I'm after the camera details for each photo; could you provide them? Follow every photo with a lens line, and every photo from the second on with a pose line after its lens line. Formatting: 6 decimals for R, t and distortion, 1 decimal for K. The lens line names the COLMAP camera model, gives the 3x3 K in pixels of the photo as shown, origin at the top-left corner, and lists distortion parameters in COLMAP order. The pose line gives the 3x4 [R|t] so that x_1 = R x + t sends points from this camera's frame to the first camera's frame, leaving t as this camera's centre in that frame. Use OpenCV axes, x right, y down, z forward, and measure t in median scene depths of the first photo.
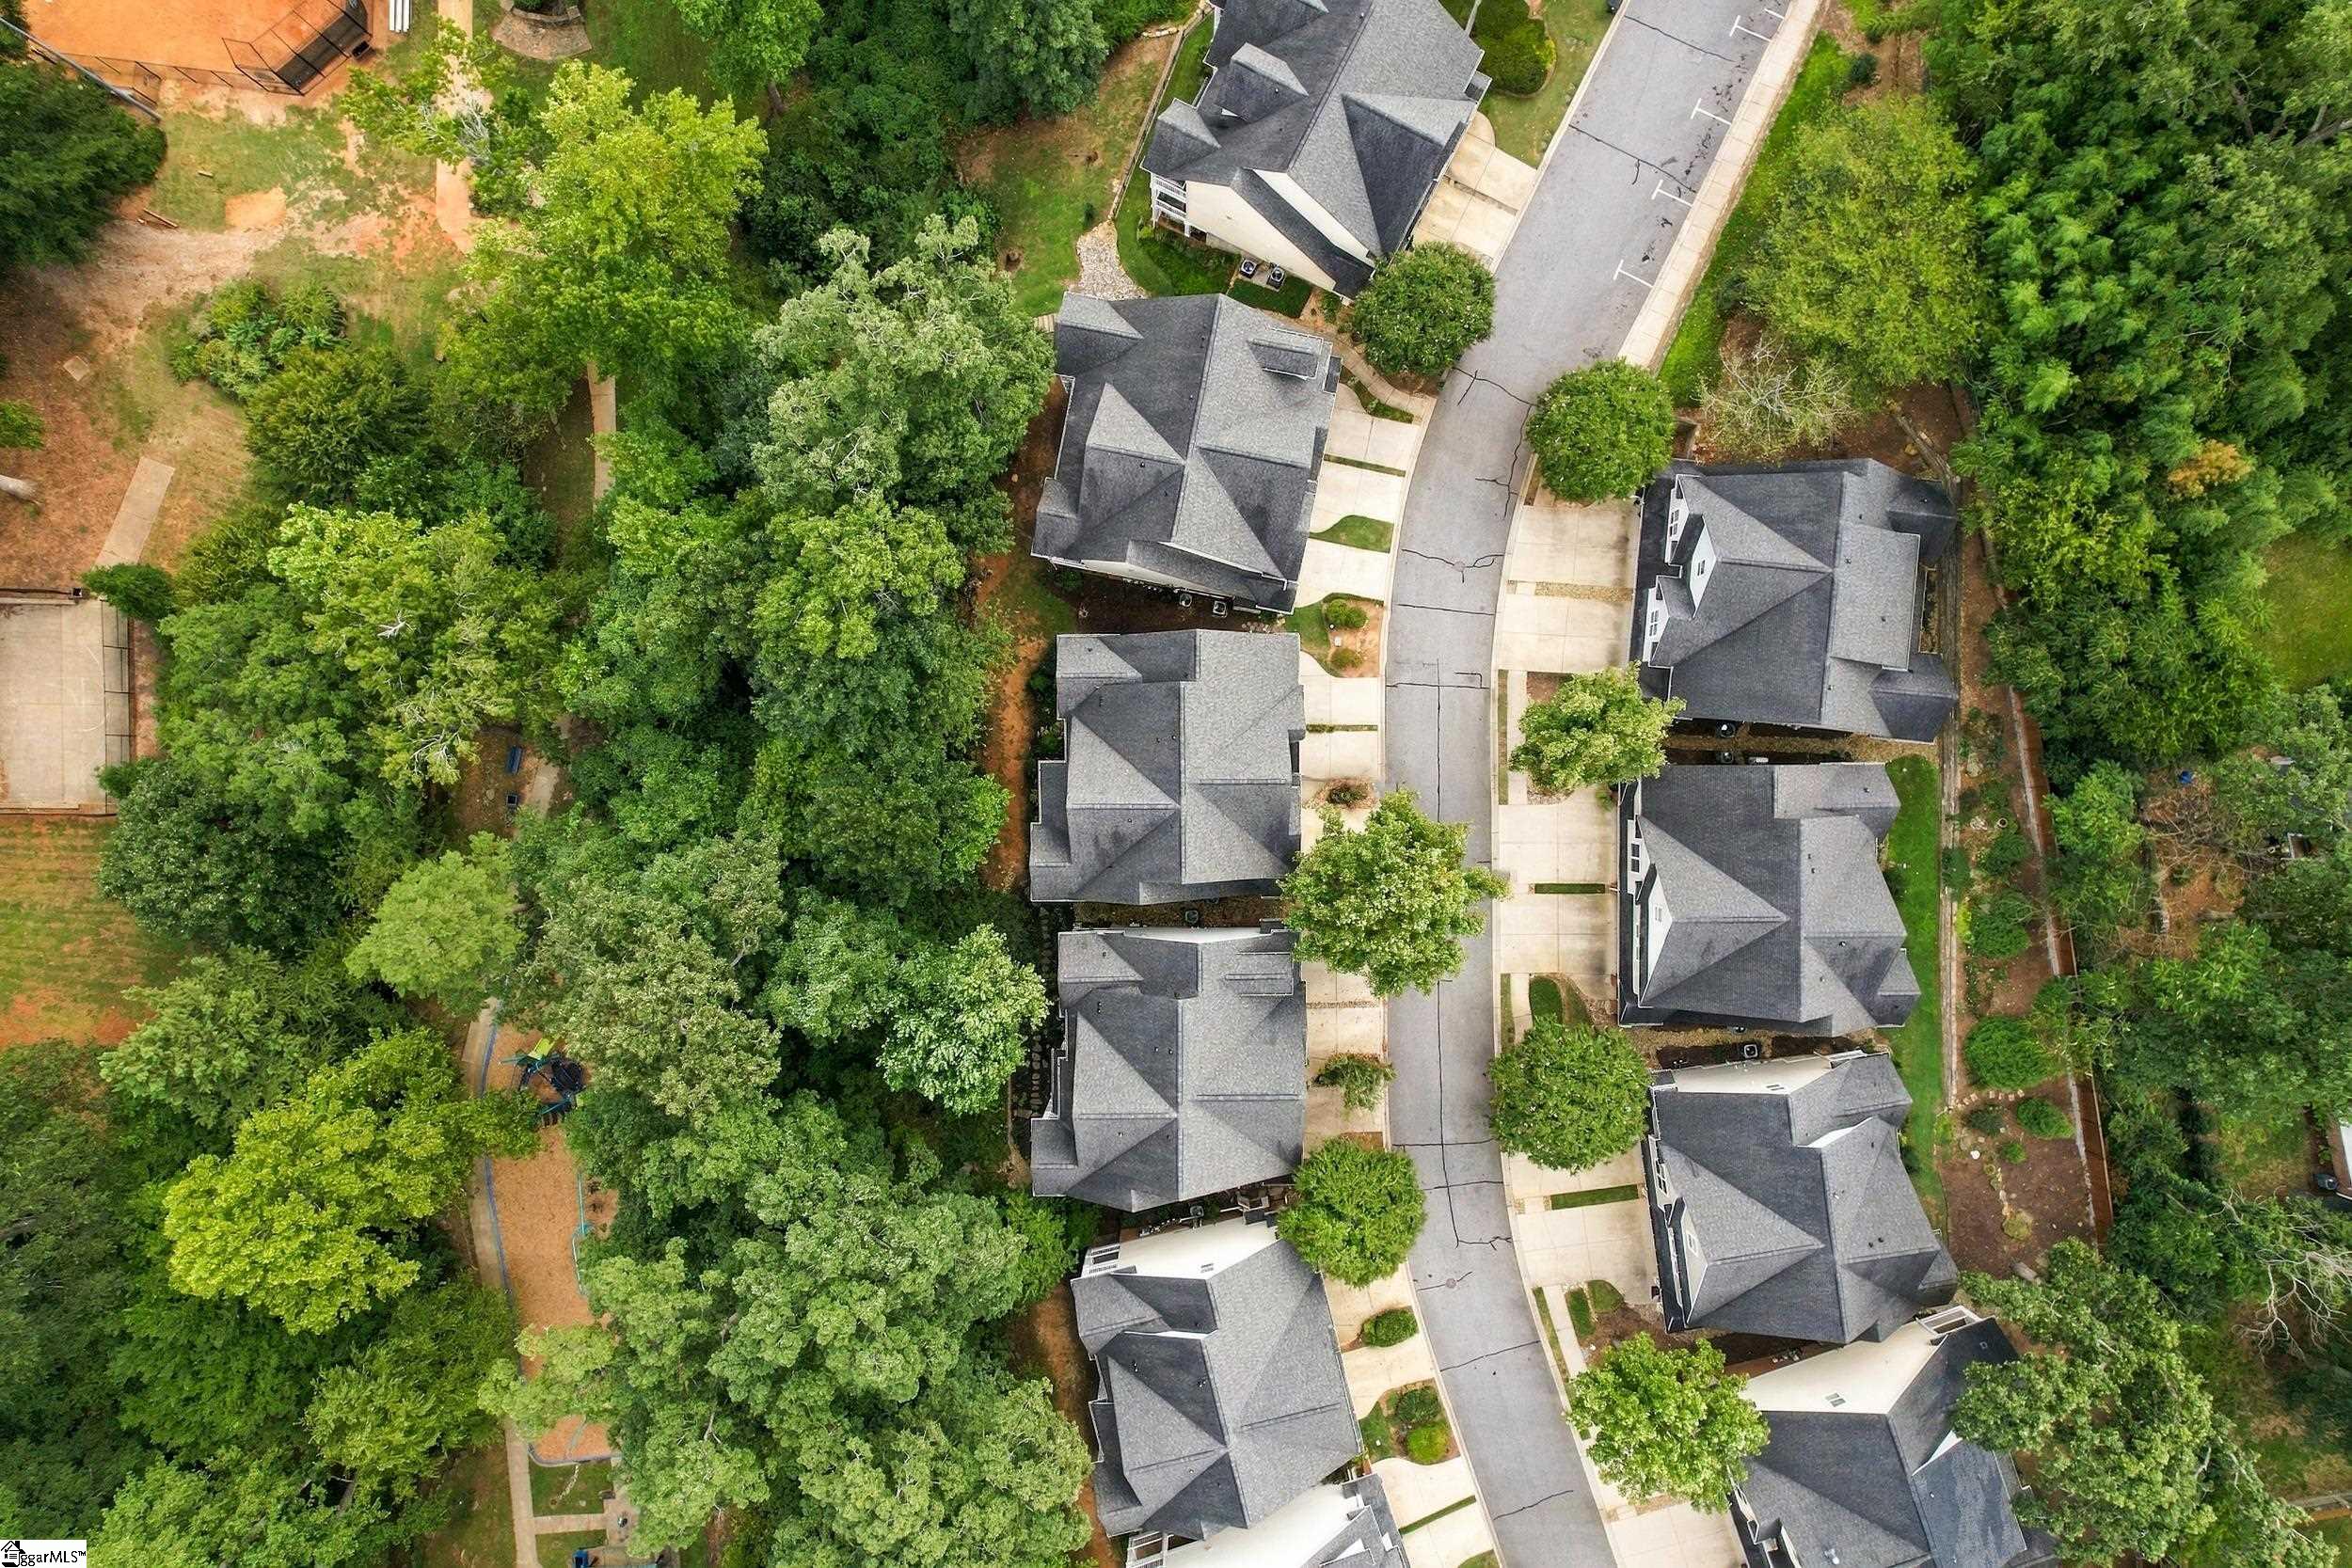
lens RADIAL K [[1492.1, 0, 1176.0], [0, 1492.1, 784.0], [0, 0, 1]] dist [0.001312, 0.000410]
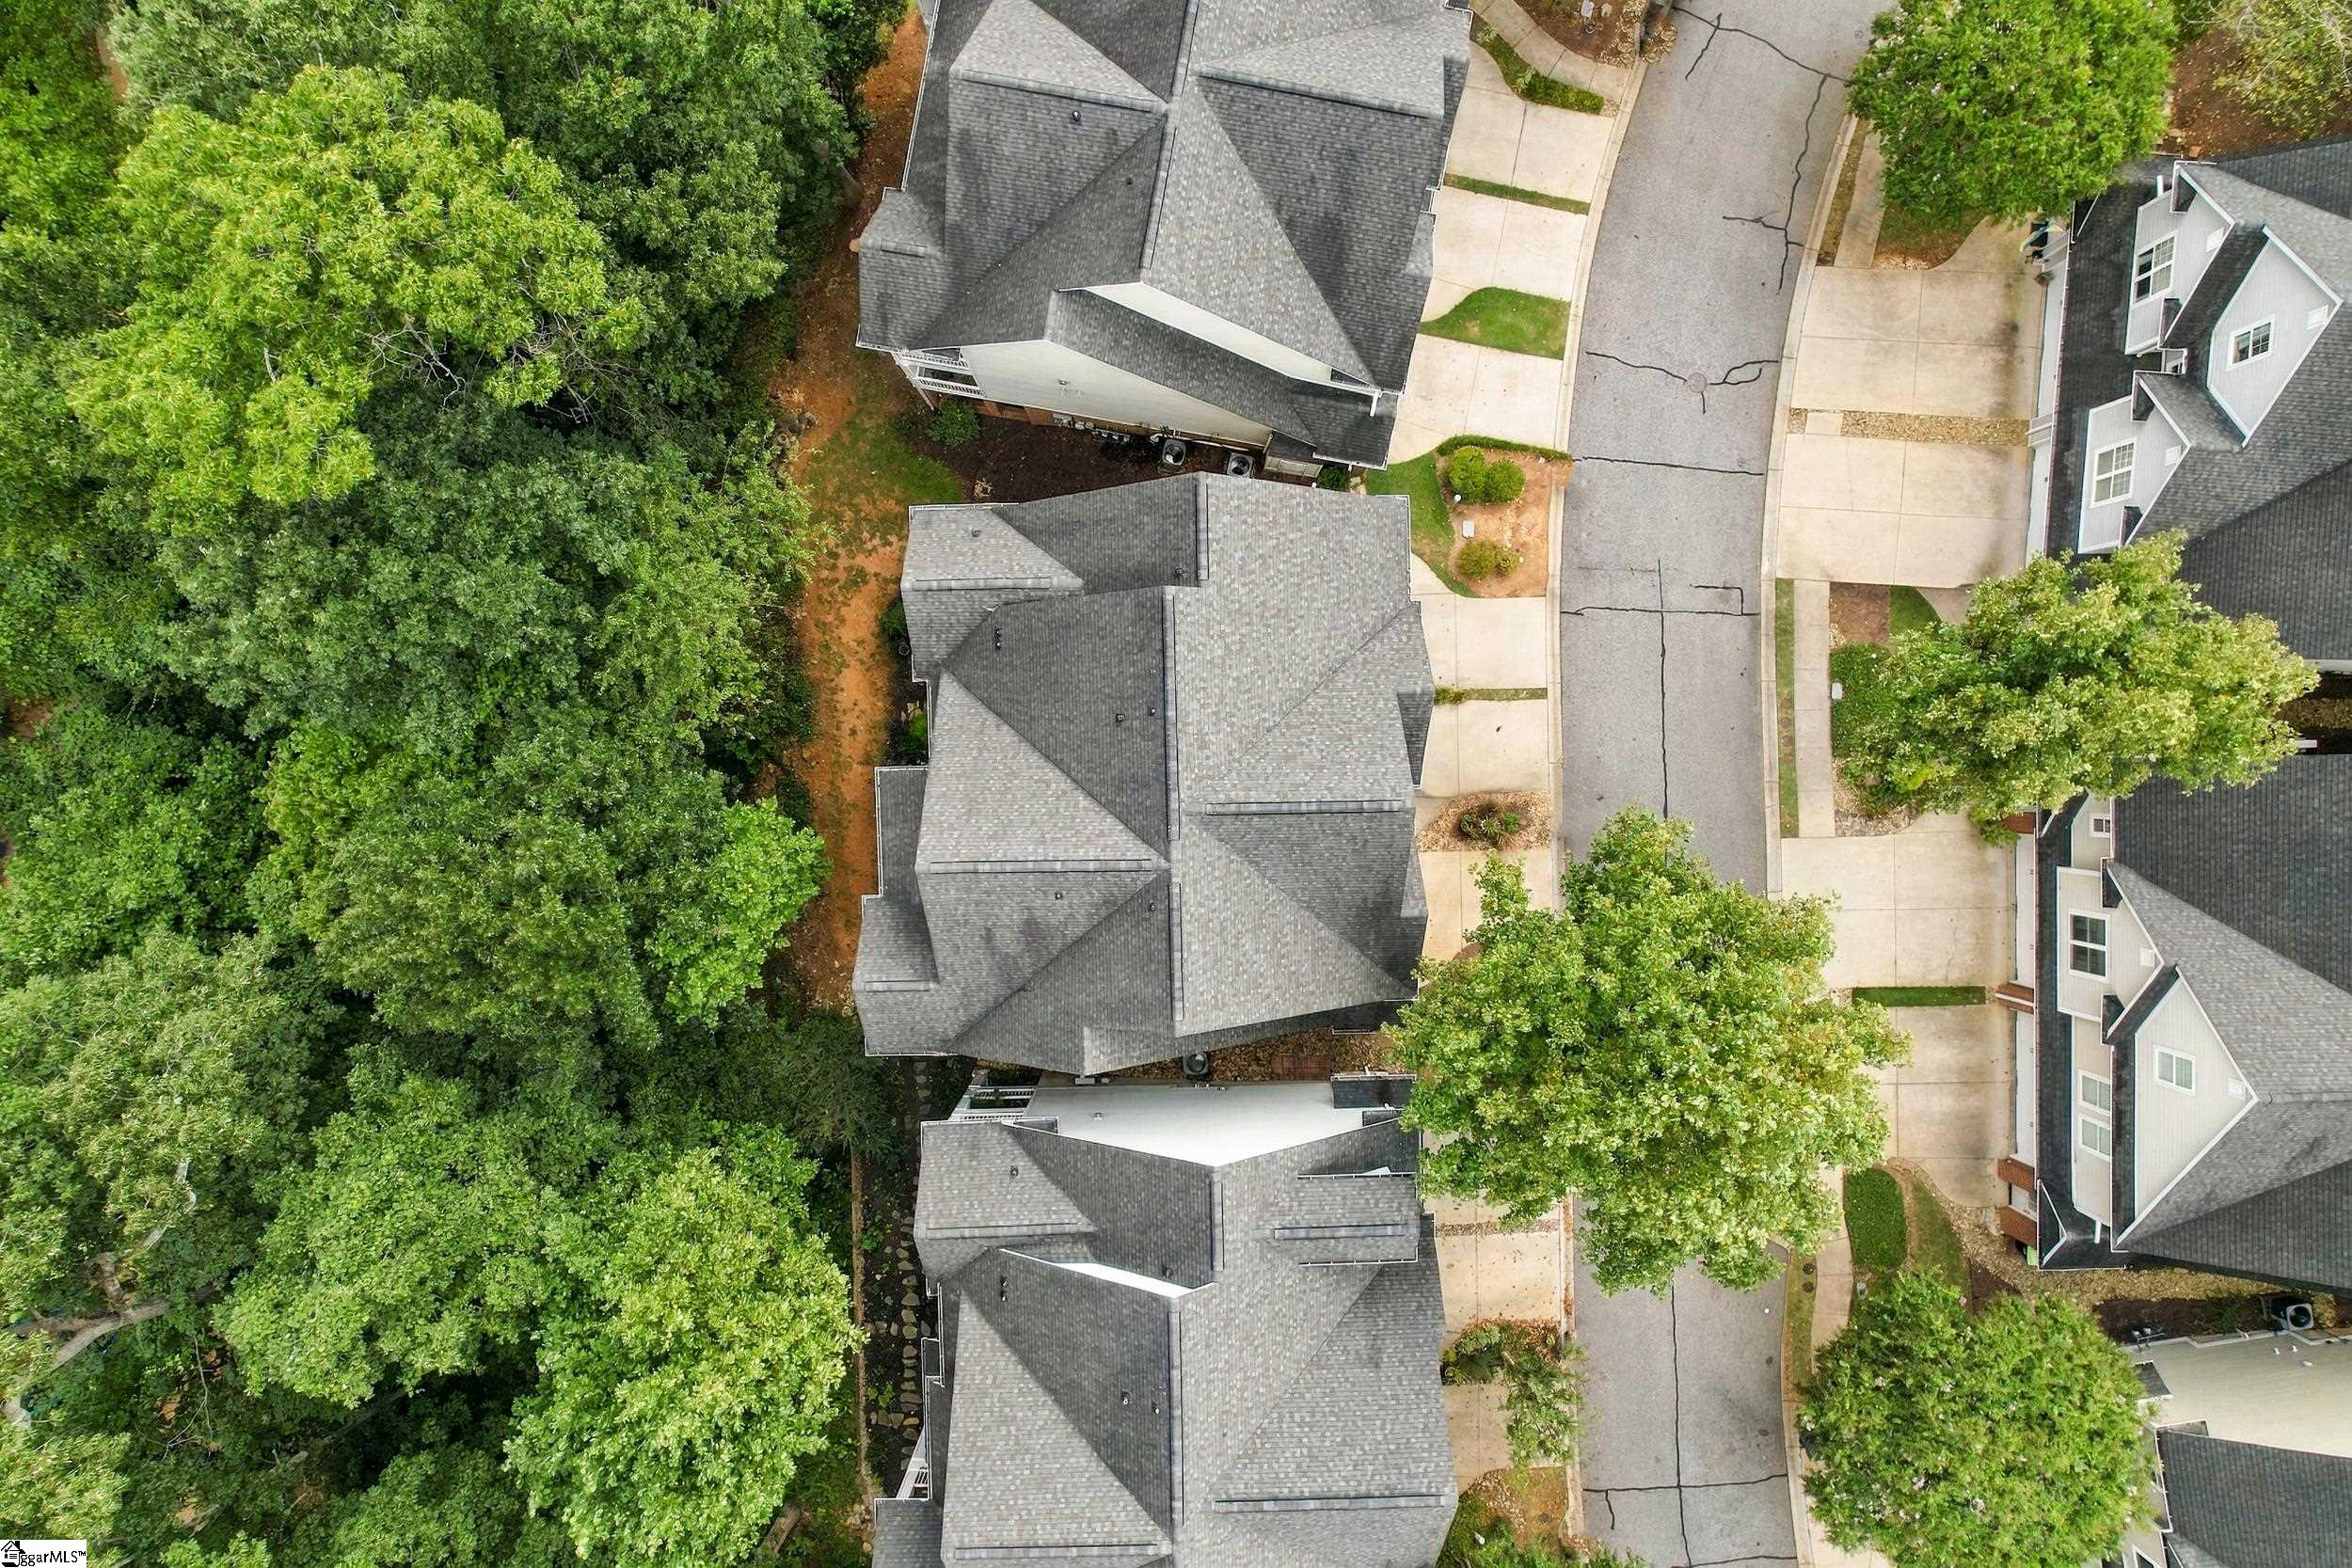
lens RADIAL K [[1492.1, 0, 1176.0], [0, 1492.1, 784.0], [0, 0, 1]] dist [0.001312, 0.000410]
pose [[0.999870, -0.015145, 0.005494, 0.002627], [0.015135, 0.999884, 0.001807, -0.009711], [-0.005521, -0.001723, 0.999983, 0.517615]]
